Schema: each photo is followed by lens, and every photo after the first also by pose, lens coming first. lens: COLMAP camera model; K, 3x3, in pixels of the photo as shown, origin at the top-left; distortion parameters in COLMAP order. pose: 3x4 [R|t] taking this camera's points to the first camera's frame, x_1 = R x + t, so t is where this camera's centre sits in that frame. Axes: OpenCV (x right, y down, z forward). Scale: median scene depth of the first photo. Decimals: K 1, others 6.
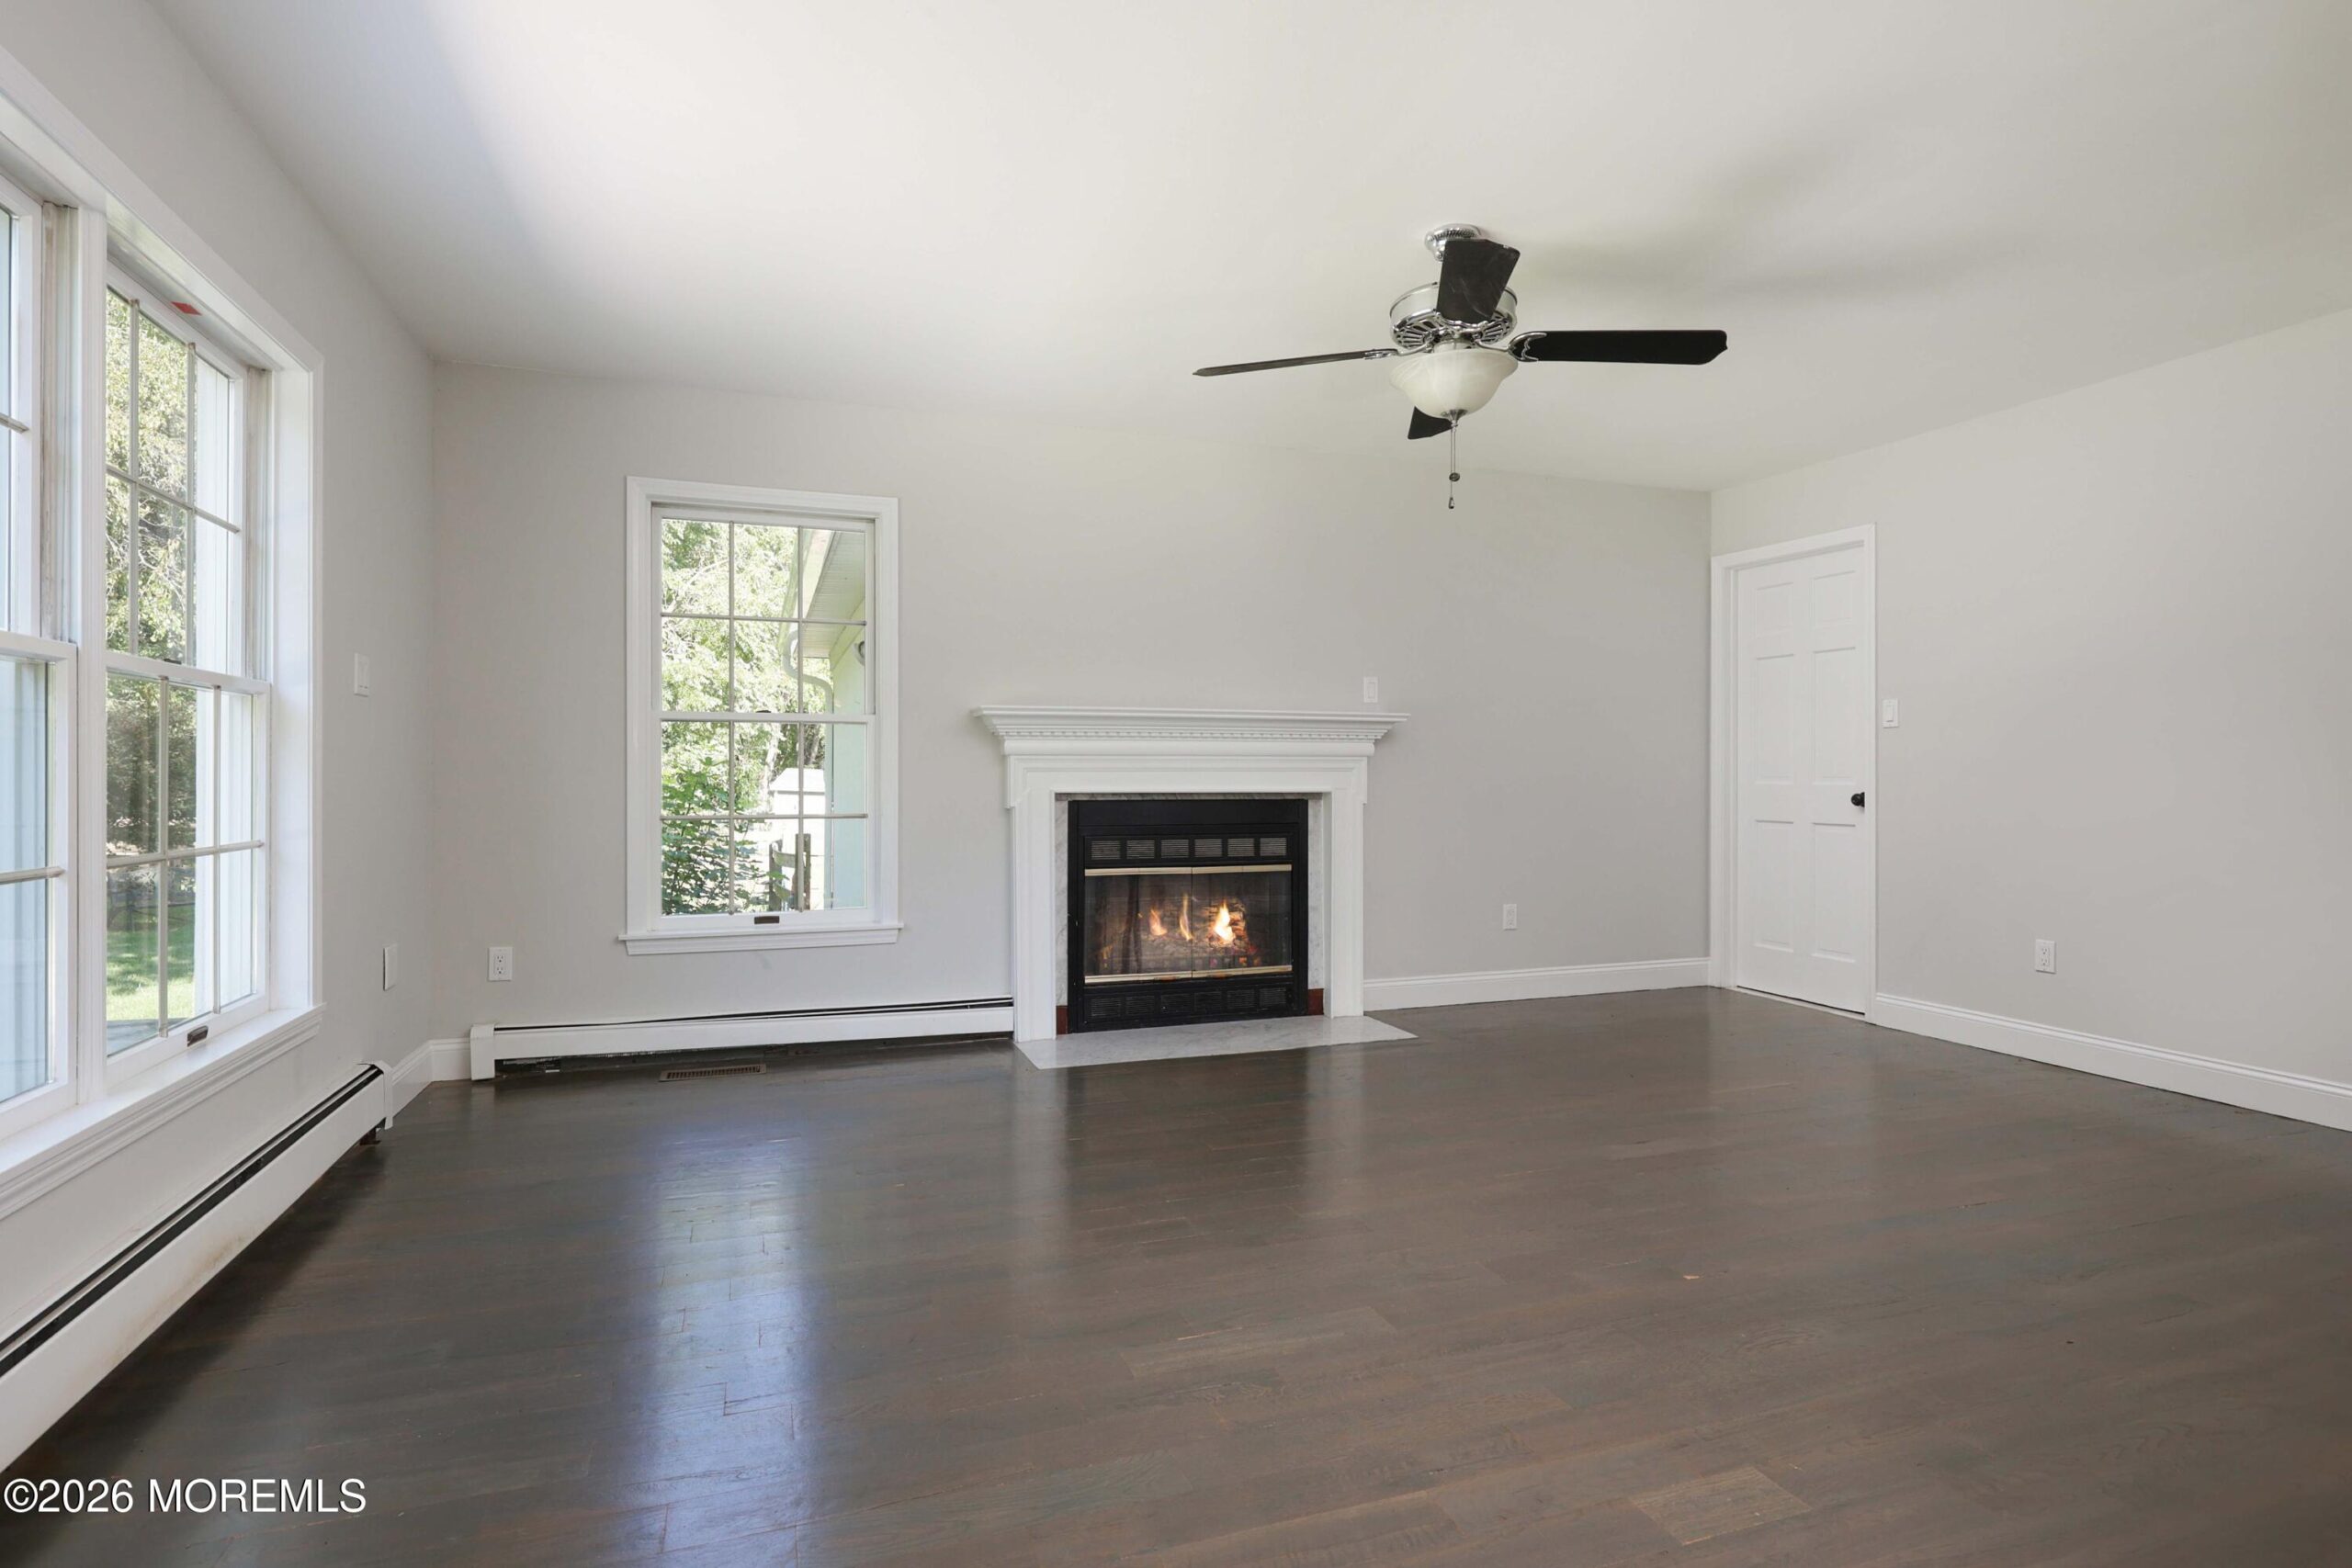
lens RADIAL K [[1168.4, 0, 1181.5], [0, 1168.4, 781.8], [0, 0, 1]] dist [-0.001092, -0.000167]
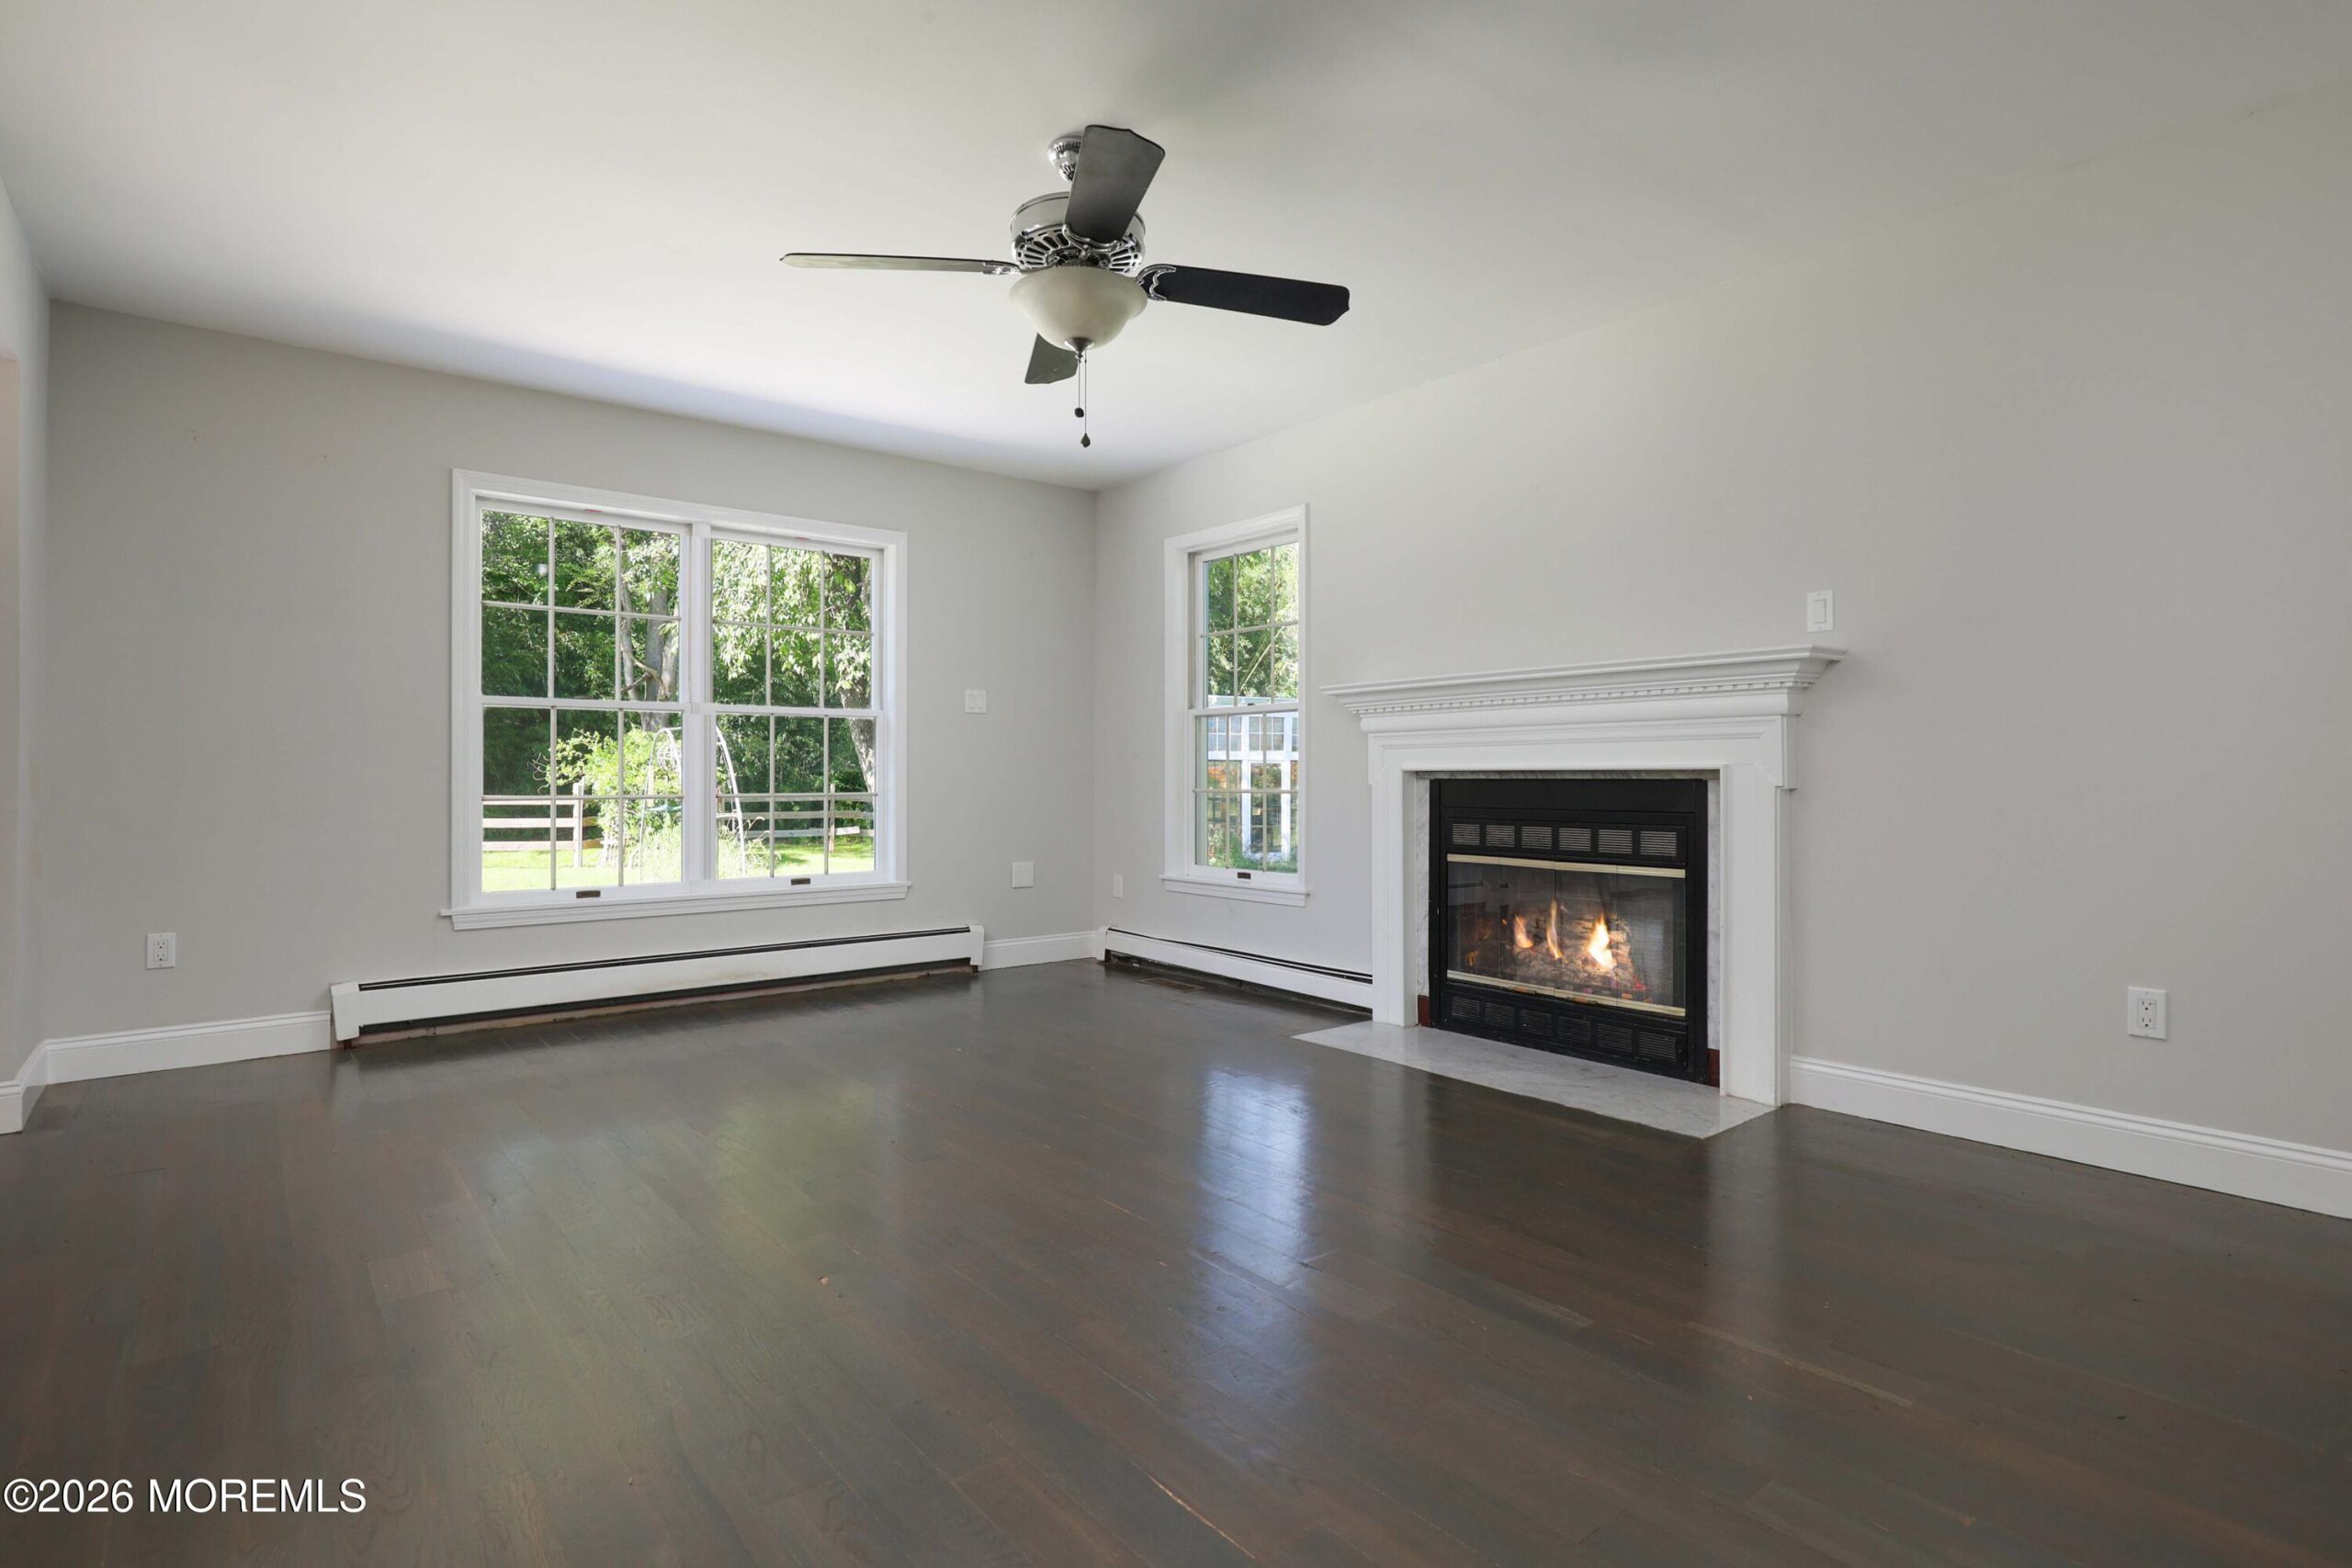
lens RADIAL K [[1168.4, 0, 1181.5], [0, 1168.4, 781.8], [0, 0, 1]] dist [-0.001092, -0.000167]
pose [[0.323977, 0.005087, -0.946051, 0.710848], [0.005712, 0.999957, 0.007333, 0.010139], [0.946048, -0.007779, 0.323934, 0.499146]]
